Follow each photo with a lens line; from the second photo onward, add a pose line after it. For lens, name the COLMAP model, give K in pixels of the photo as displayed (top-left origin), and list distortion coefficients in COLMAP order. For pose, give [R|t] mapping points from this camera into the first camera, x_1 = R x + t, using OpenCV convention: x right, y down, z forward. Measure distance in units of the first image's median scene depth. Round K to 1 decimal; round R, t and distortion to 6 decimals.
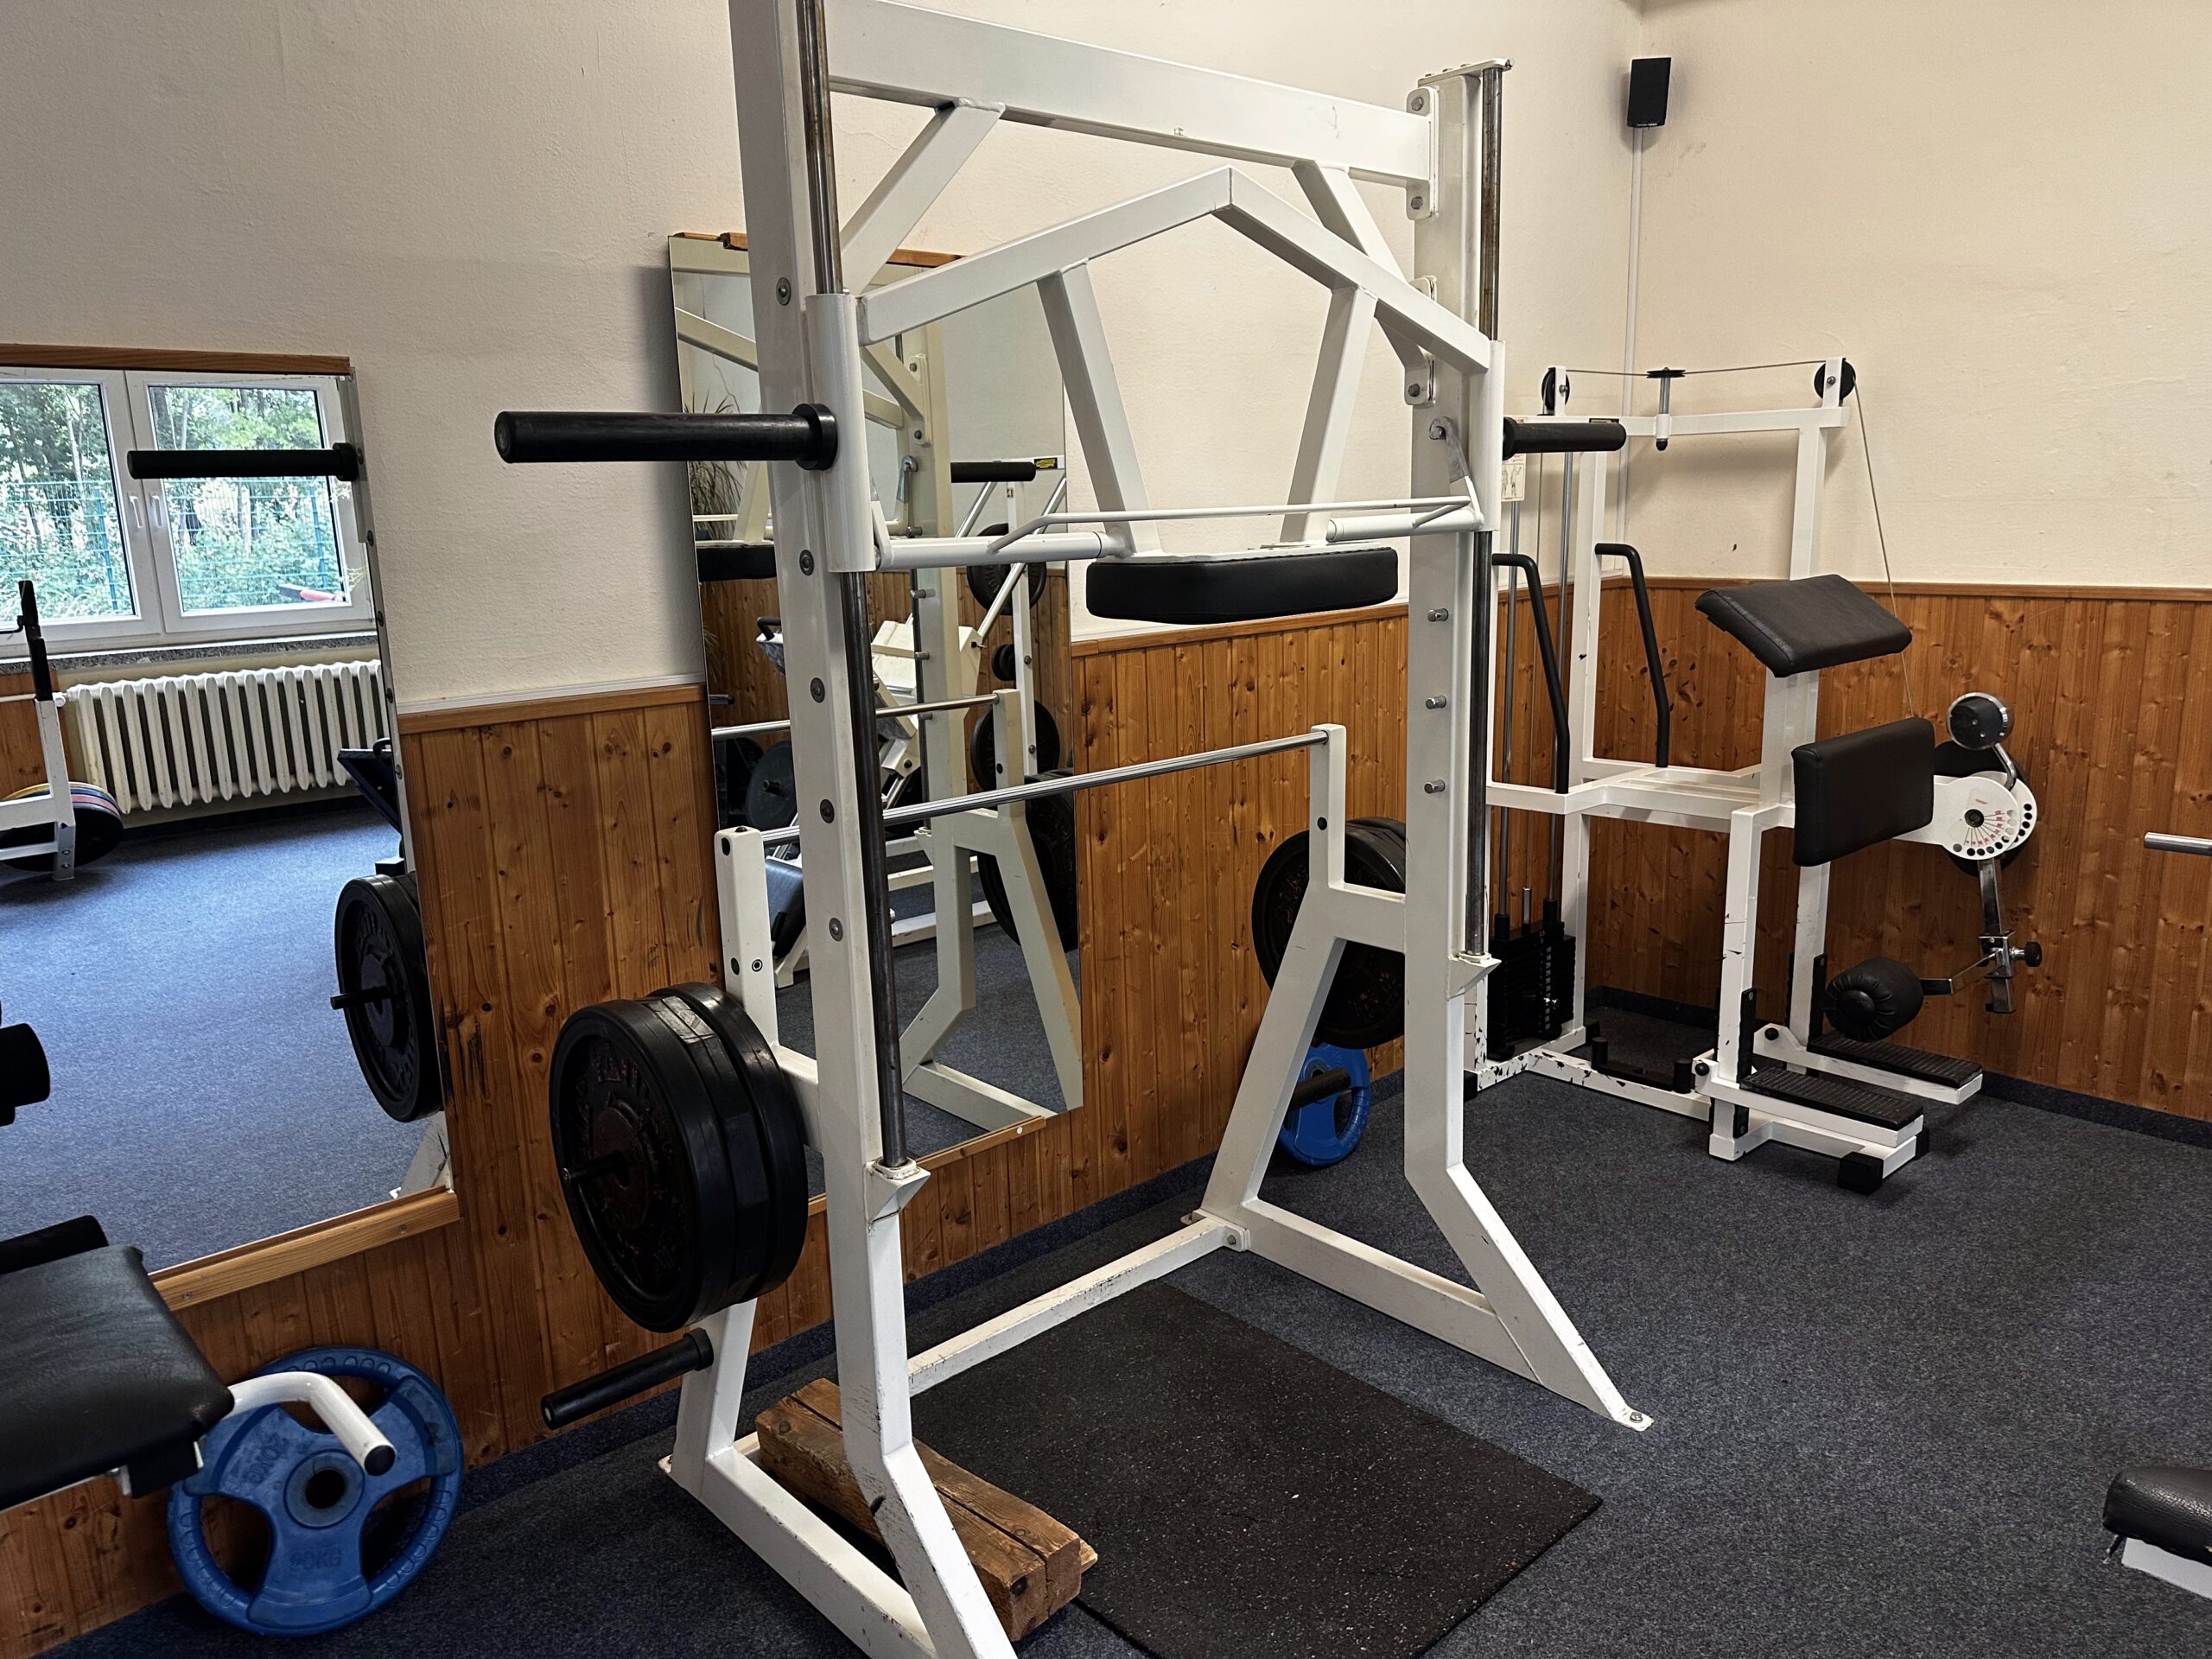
lens RADIAL K [[1547.2, 0, 1097.6], [0, 1547.2, 815.3], [0, 0, 1]] dist [-0.009419, -0.007627]
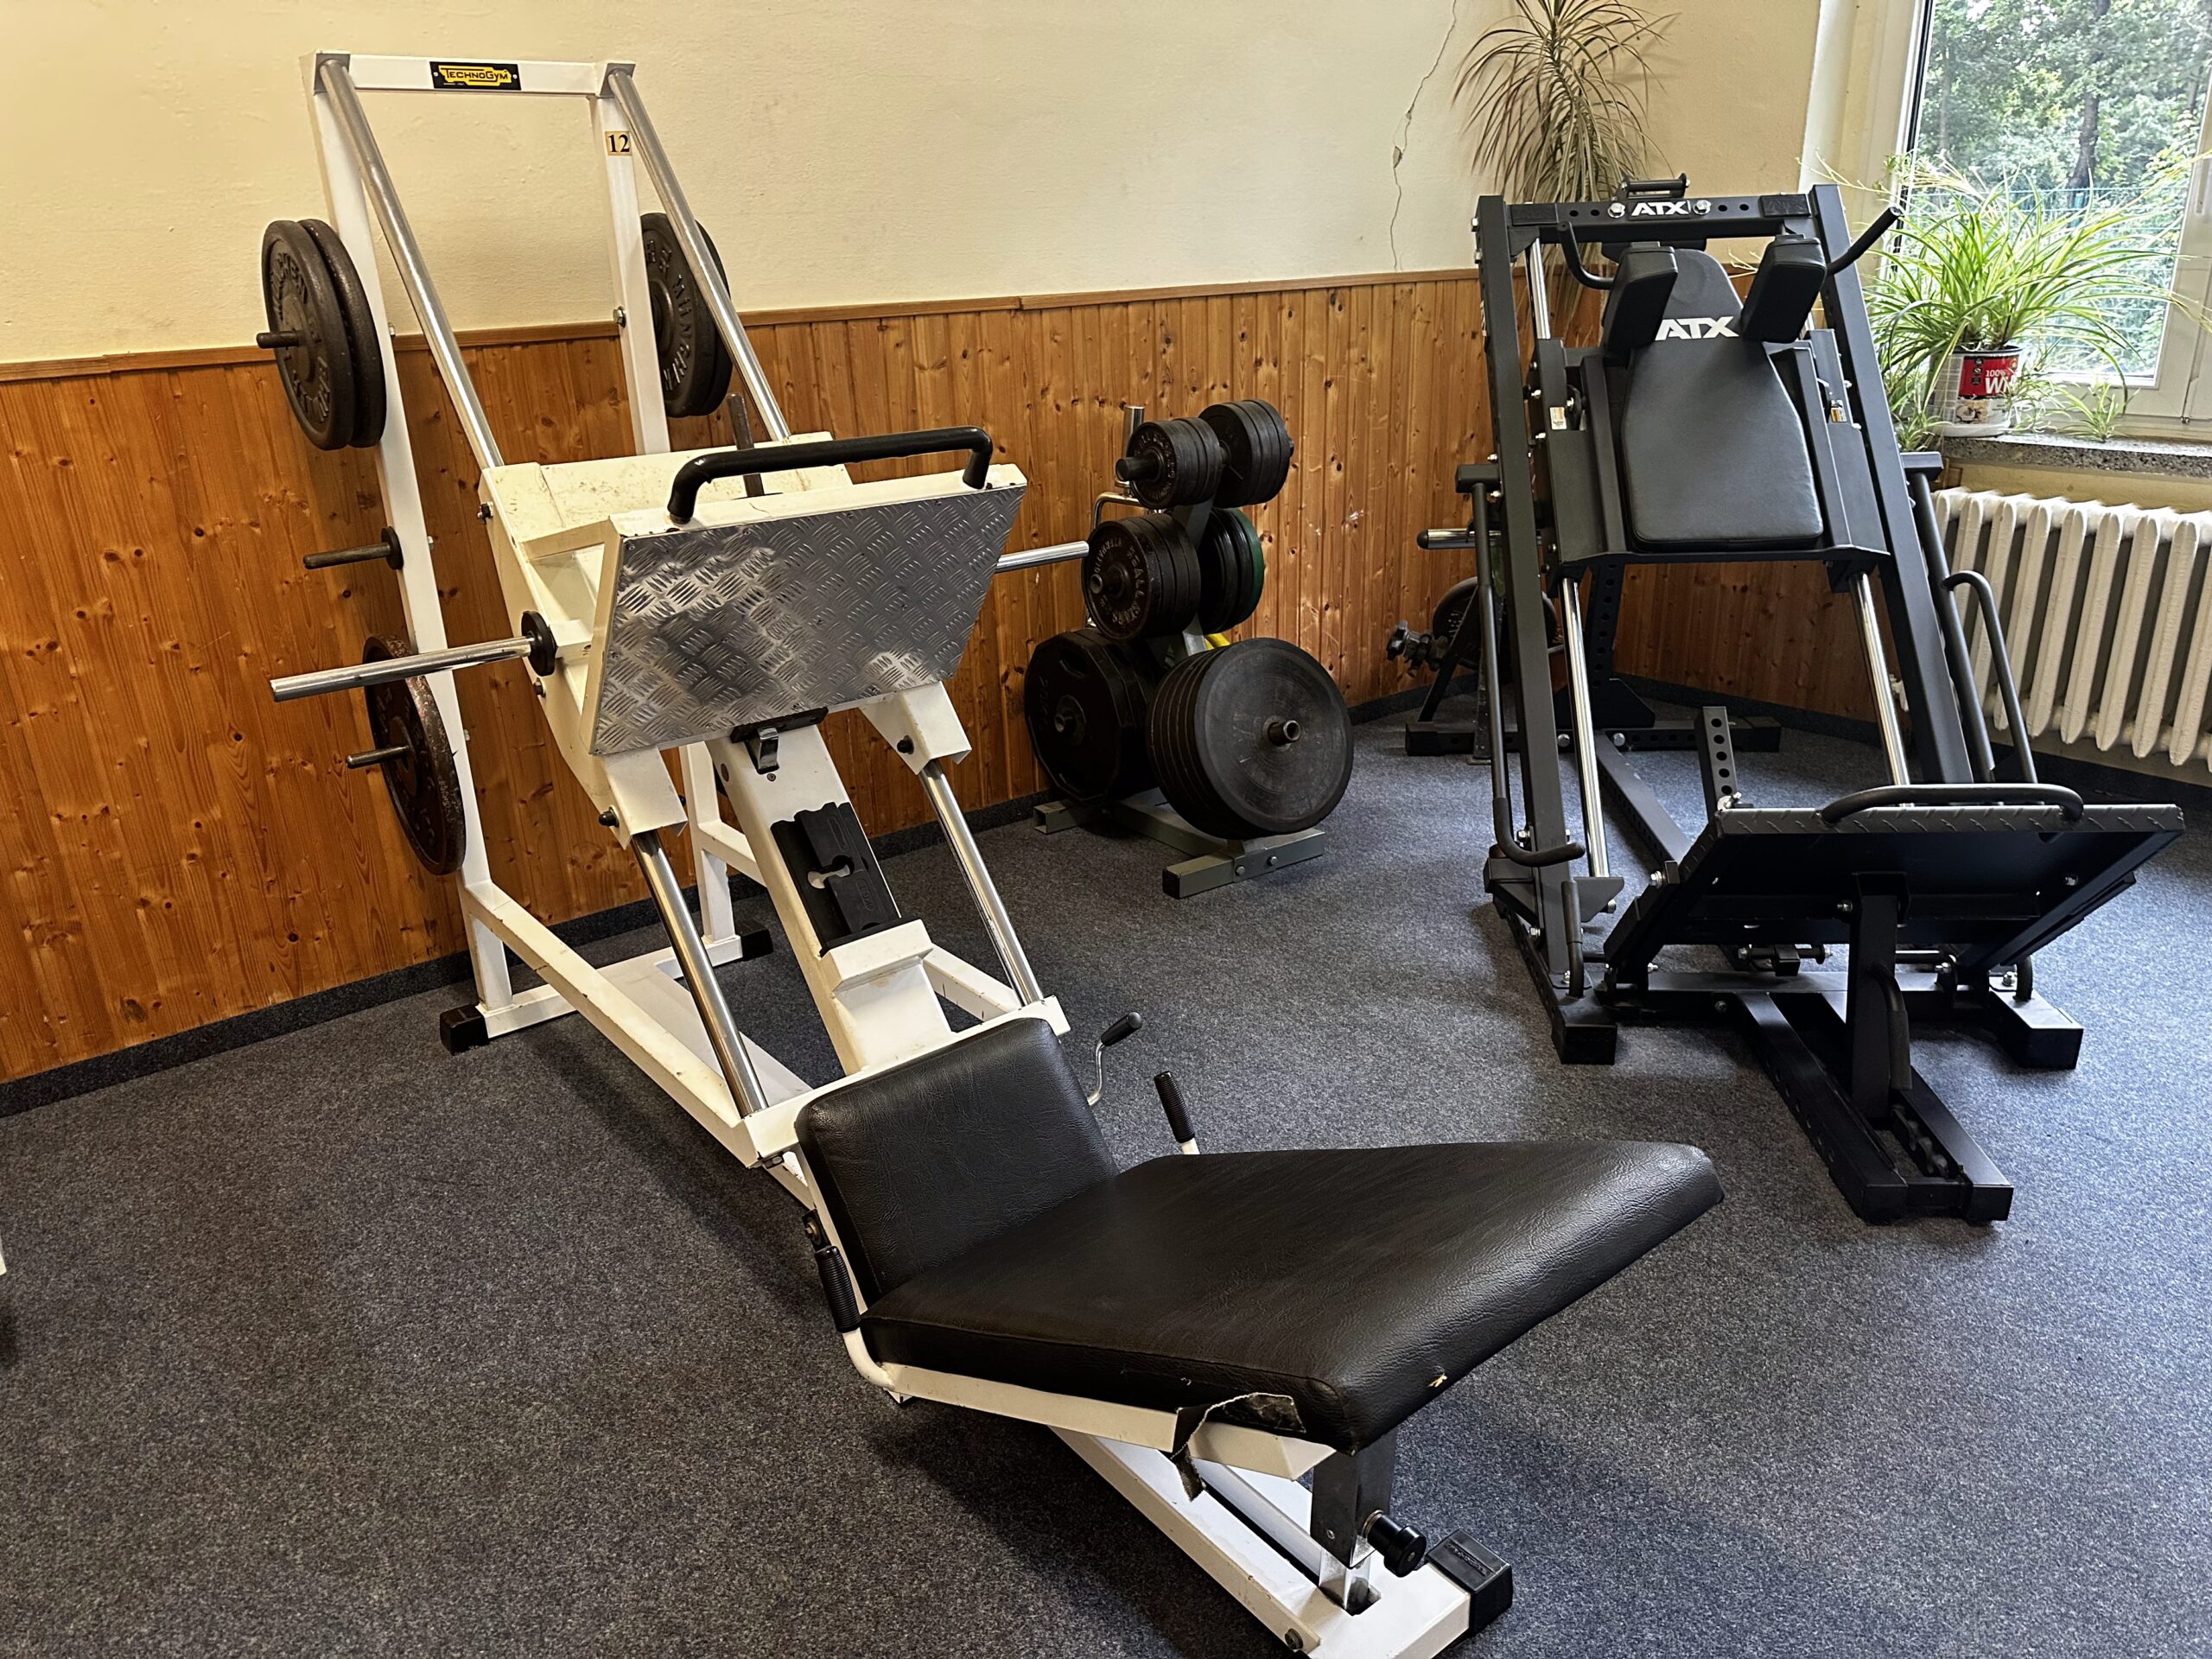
lens RADIAL K [[1547.2, 0, 1107.1], [0, 1547.2, 824.4], [0, 0, 1]] dist [-0.009419, -0.007627]
pose [[0.059507, -0.325325, 0.943728, 0.004613], [0.228112, 0.924820, 0.304423, -0.040789], [-0.971815, 0.197161, 0.129244, 0.389403]]
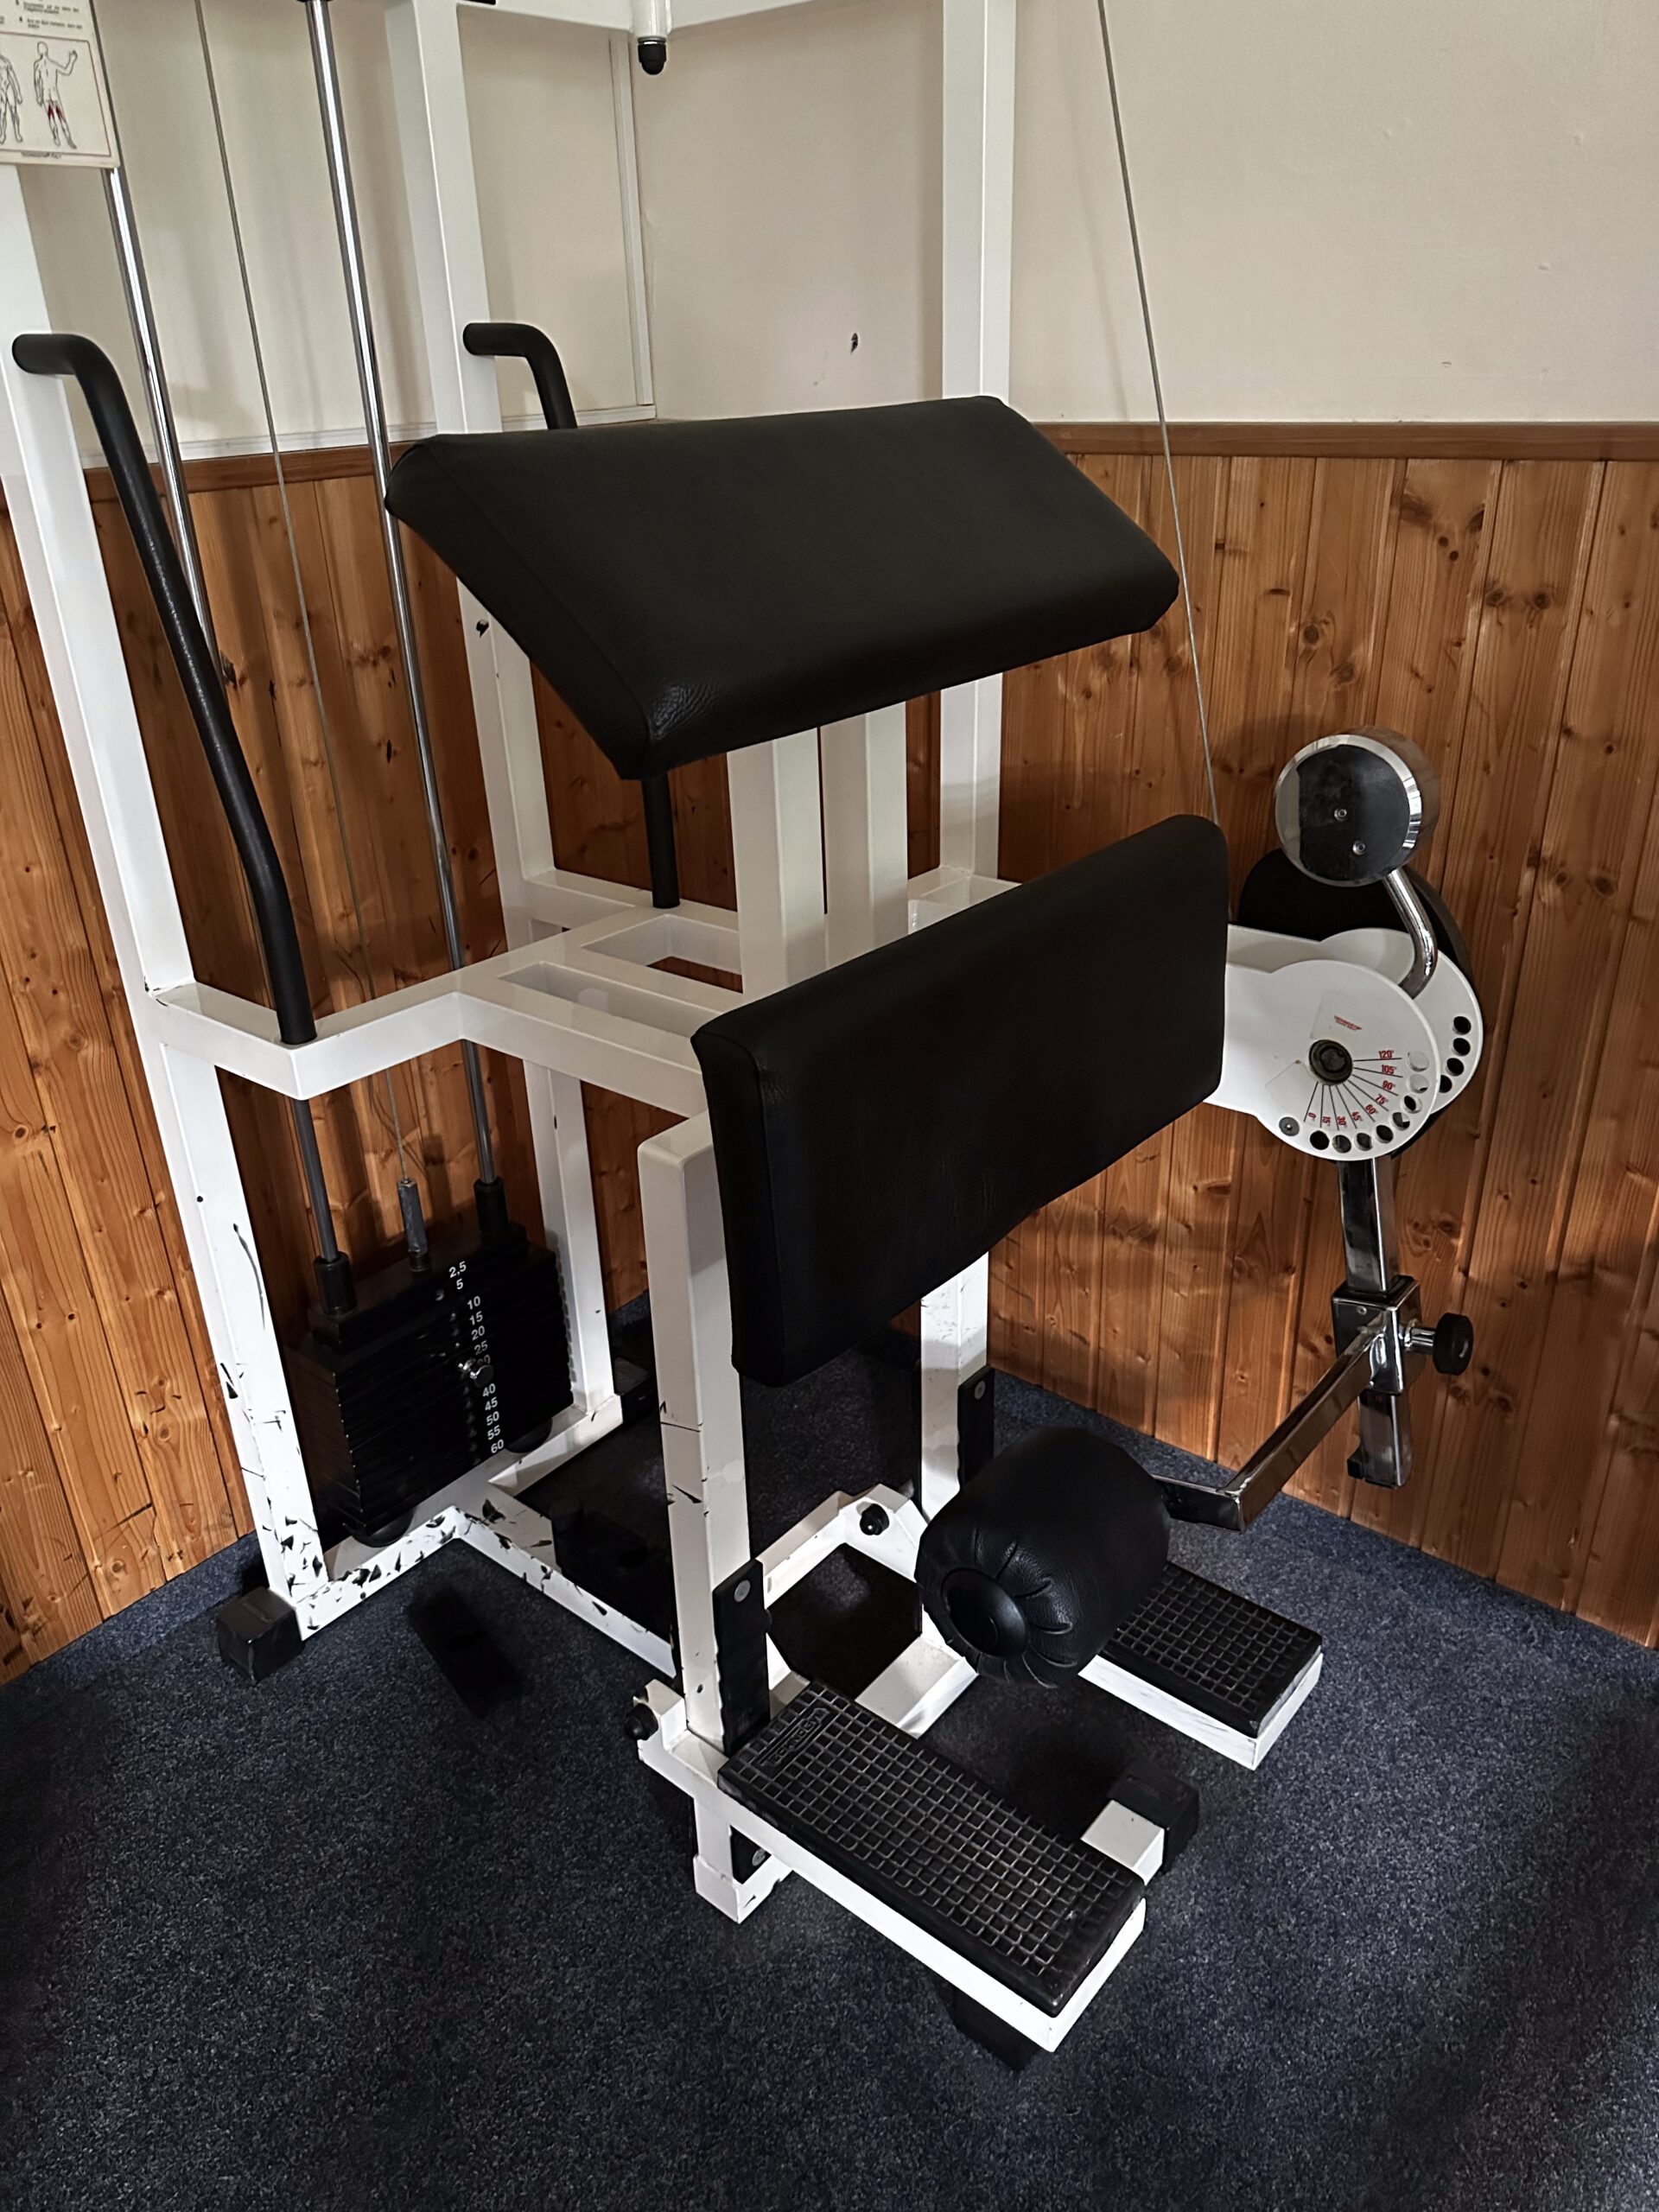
lens RADIAL K [[1547.2, 0, 828.4], [0, 1547.2, 1126.9], [0, 0, 1]] dist [-0.009419, -0.007627]
pose [[0.988550, -0.068250, 0.134578, 0.387476], [0.035296, 0.971710, 0.233524, -0.077238], [-0.146708, -0.226100, 0.962993, 0.634820]]
